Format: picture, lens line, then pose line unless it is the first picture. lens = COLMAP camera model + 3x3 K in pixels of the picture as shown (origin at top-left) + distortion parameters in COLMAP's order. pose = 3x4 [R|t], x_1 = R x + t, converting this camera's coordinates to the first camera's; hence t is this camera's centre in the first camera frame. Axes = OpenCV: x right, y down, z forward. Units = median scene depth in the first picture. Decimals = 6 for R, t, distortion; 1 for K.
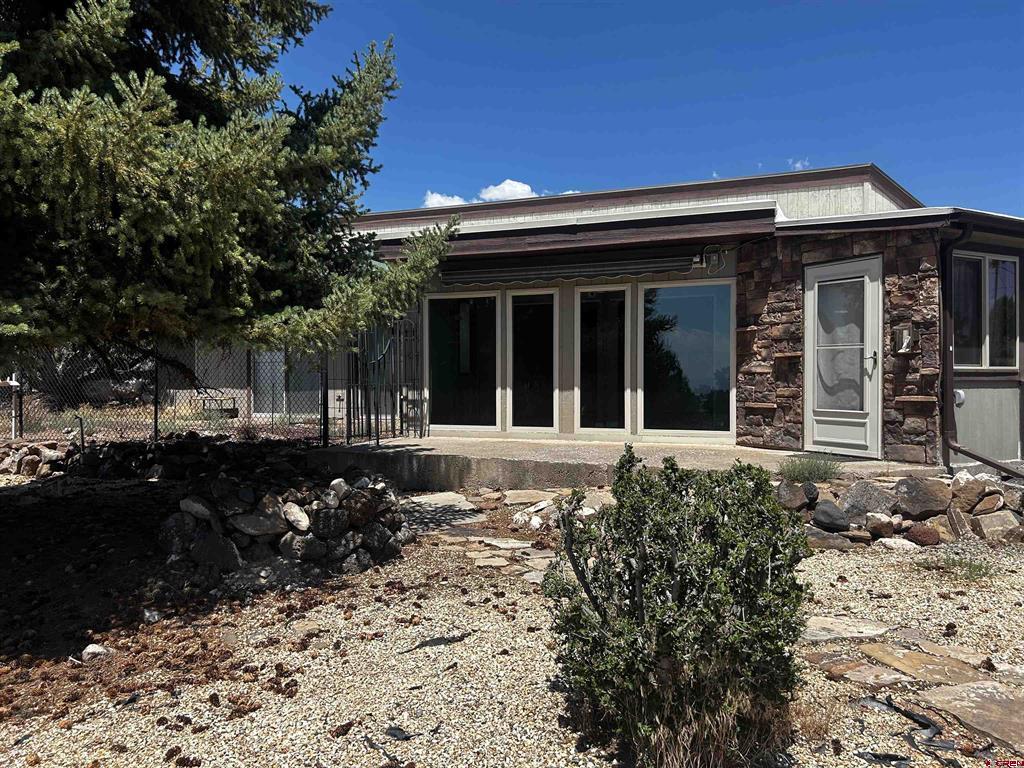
lens RADIAL K [[763.9, 0, 507.0], [0, 763.9, 386.3], [0, 0, 1]] dist [0.110986, -0.127872]
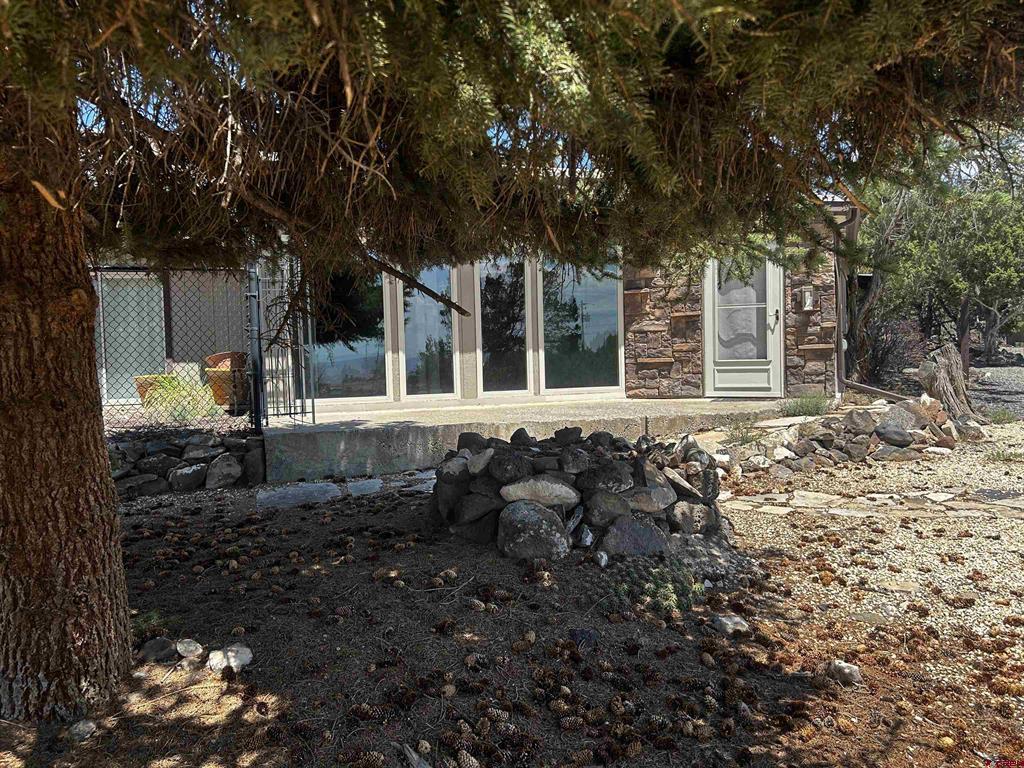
lens RADIAL K [[763.9, 0, 507.0], [0, 763.9, 386.3], [0, 0, 1]] dist [0.110986, -0.127872]
pose [[0.782394, -0.046291, 0.621061, -0.554901], [0.030370, 0.998883, 0.036193, 0.016588], [-0.622043, -0.009456, 0.782926, 0.282043]]
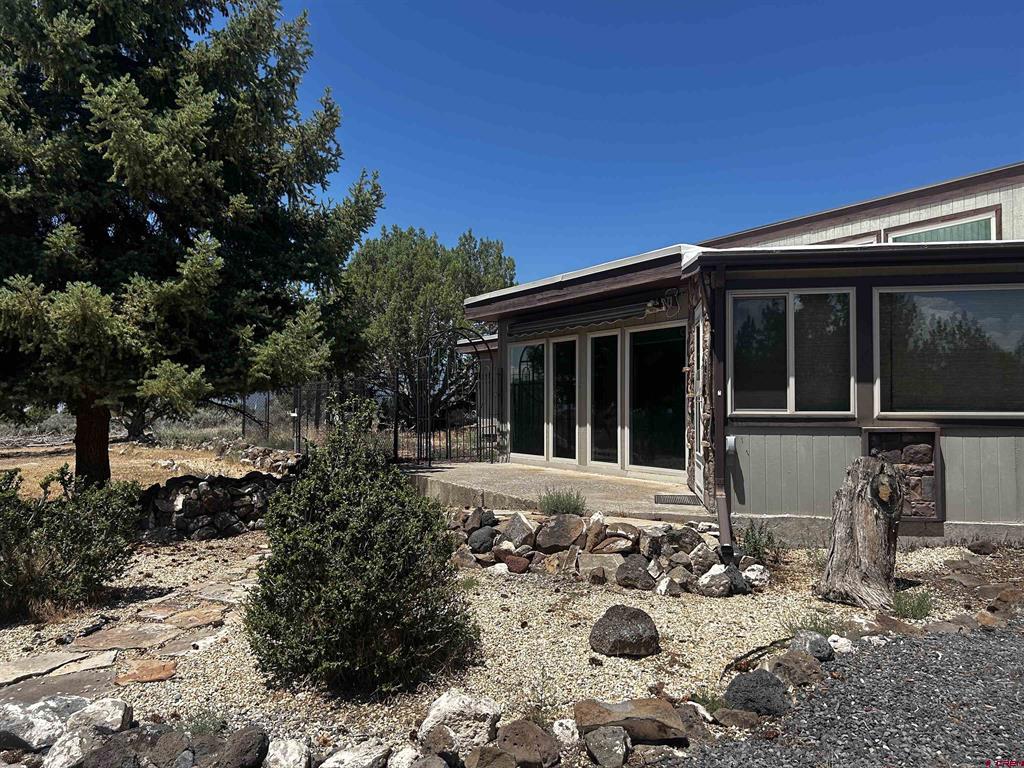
lens RADIAL K [[763.9, 0, 507.0], [0, 763.9, 386.3], [0, 0, 1]] dist [0.110986, -0.127872]
pose [[0.800509, -0.011466, -0.599211, 0.776904], [-0.010063, 0.999419, -0.032567, -0.018574], [0.599236, 0.032100, 0.799928, 0.056225]]
